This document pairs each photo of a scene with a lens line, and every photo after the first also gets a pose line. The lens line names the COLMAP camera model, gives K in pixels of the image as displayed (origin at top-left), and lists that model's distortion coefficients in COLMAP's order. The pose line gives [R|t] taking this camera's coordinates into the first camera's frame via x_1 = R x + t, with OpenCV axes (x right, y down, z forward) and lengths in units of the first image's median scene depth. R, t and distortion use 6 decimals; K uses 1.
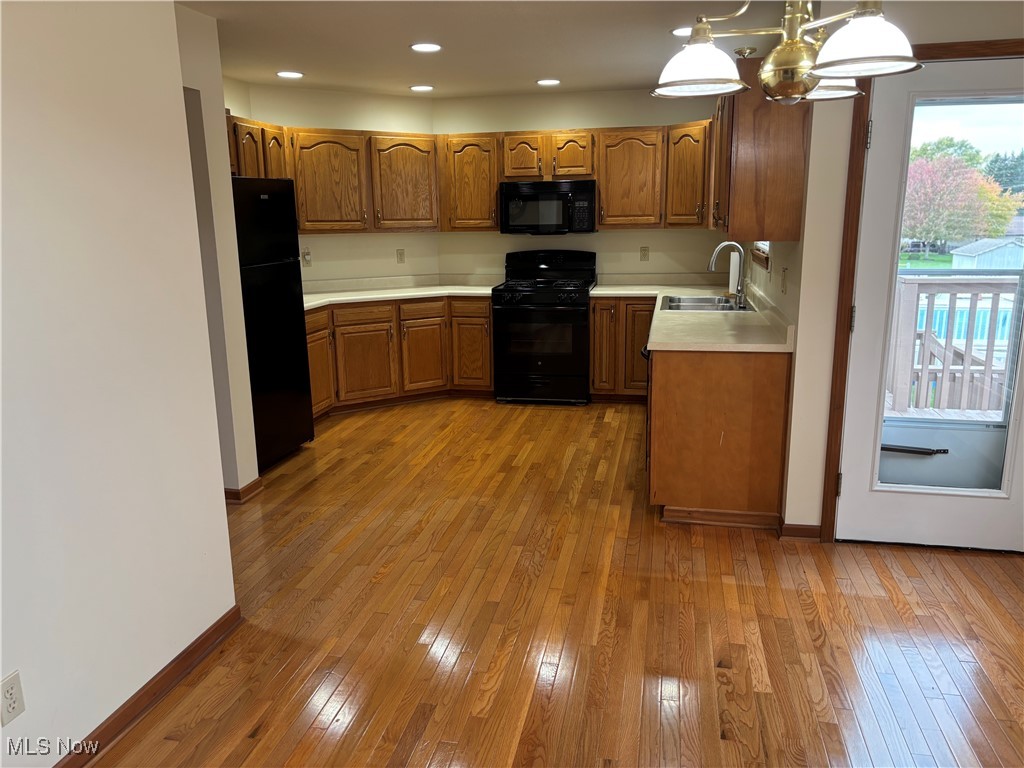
lens RADIAL K [[777.5, 0, 511.2], [0, 777.5, 385.9], [0, 0, 1]] dist [0.050257, -0.047568]
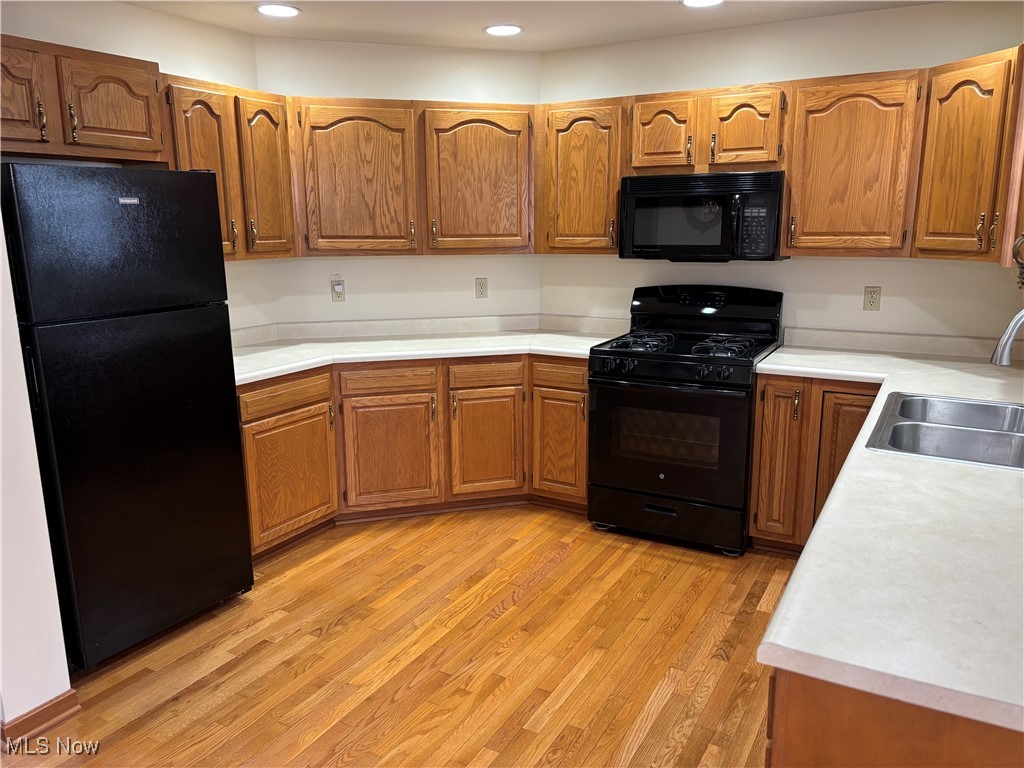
lens RADIAL K [[777.5, 0, 507.4], [0, 777.5, 380.9], [0, 0, 1]] dist [0.050257, -0.047568]
pose [[0.950680, 0.070635, -0.302023, 0.102010], [-0.073376, 0.997302, 0.002277, -0.097636], [0.301369, 0.019997, 0.953298, 0.398225]]
